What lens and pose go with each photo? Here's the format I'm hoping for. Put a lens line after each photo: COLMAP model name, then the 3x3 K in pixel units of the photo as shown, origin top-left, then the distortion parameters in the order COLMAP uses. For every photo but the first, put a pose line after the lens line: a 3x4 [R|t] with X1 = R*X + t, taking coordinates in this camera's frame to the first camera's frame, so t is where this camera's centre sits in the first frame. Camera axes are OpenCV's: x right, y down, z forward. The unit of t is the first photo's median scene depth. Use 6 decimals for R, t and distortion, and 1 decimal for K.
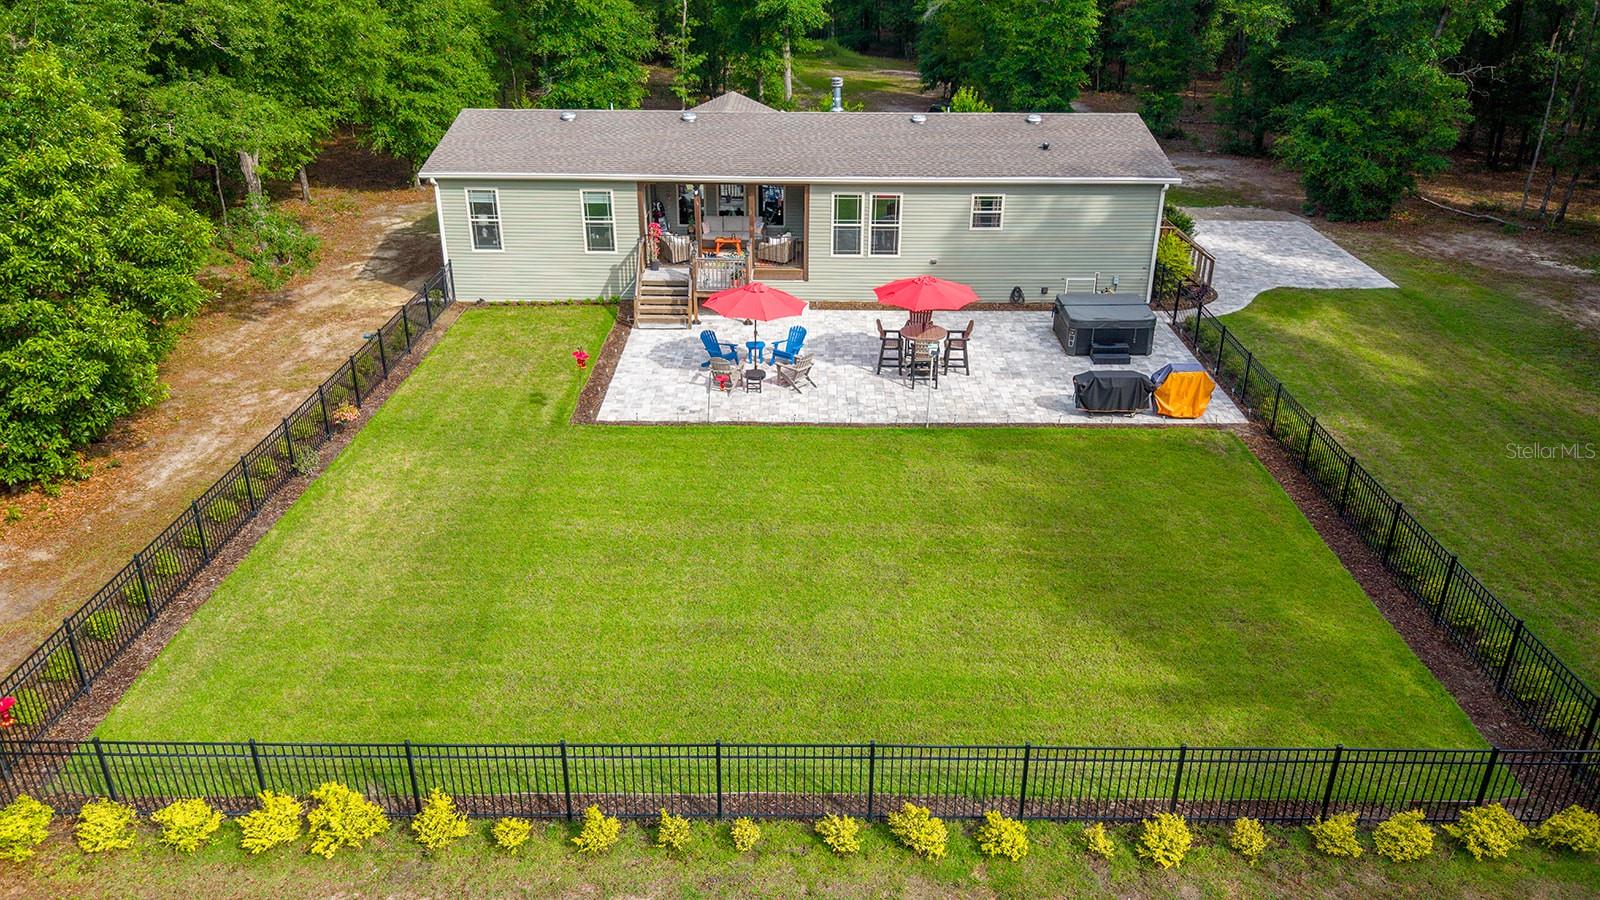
lens RADIAL K [[1180.1, 0, 794.2], [0, 1180.1, 453.8], [0, 0, 1]] dist [0.005536, -0.021881]
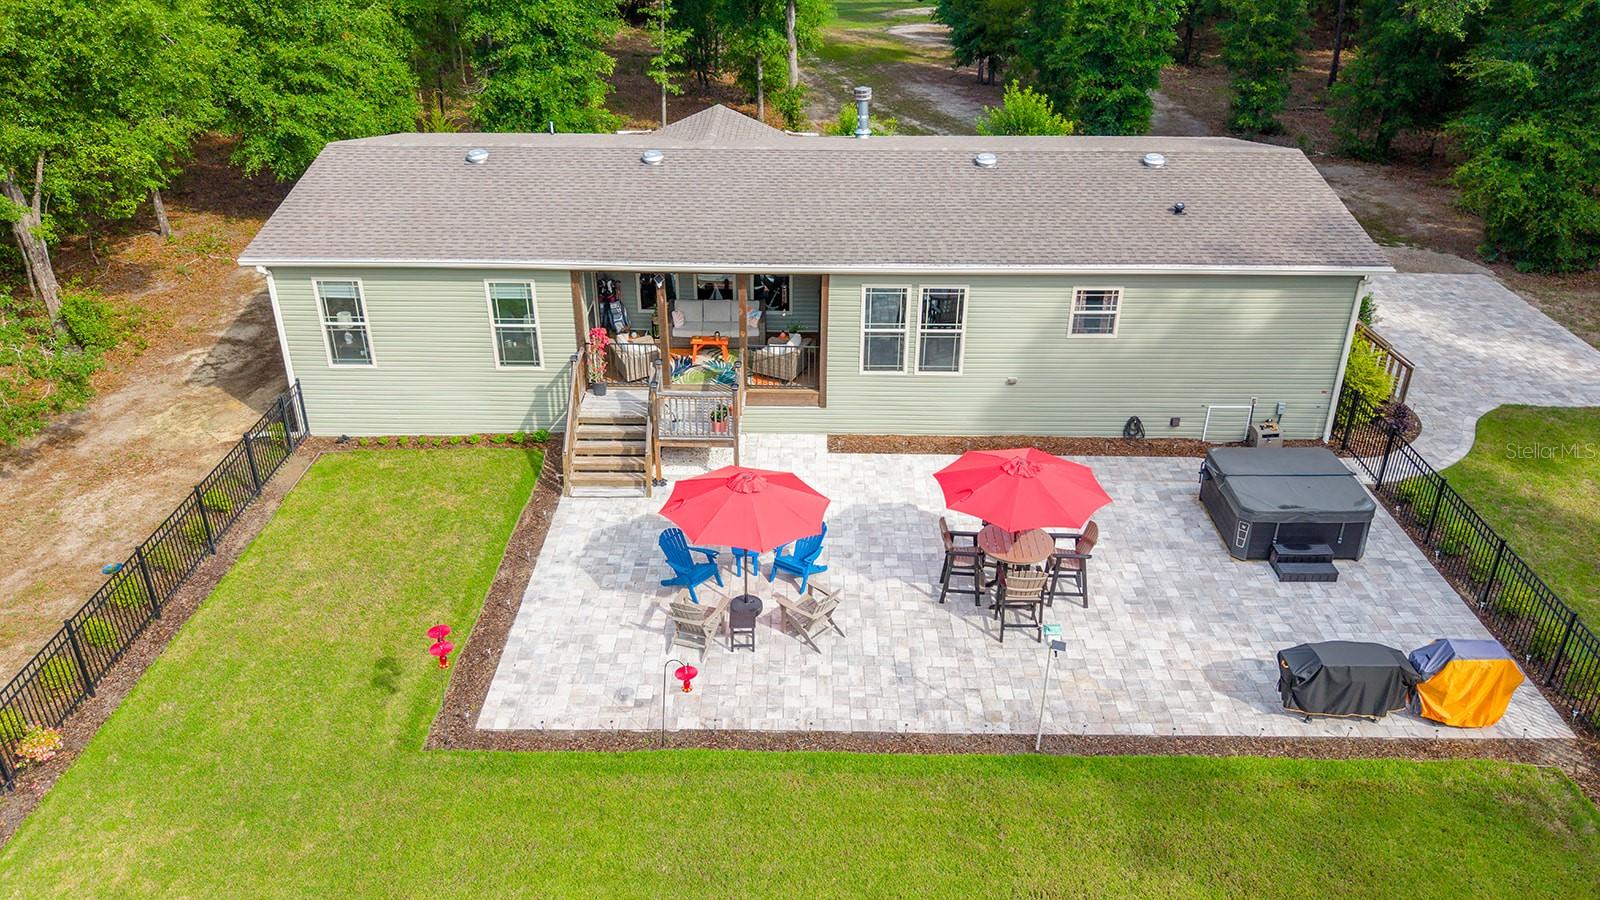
lens RADIAL K [[1180.1, 0, 793.9], [0, 1180.1, 447.6], [0, 0, 1]] dist [0.005536, -0.021881]
pose [[0.999997, -0.000662, -0.002288, -0.005247], [0.000758, 0.999096, 0.042493, -0.154756], [0.002258, -0.042495, 0.999094, 0.325051]]
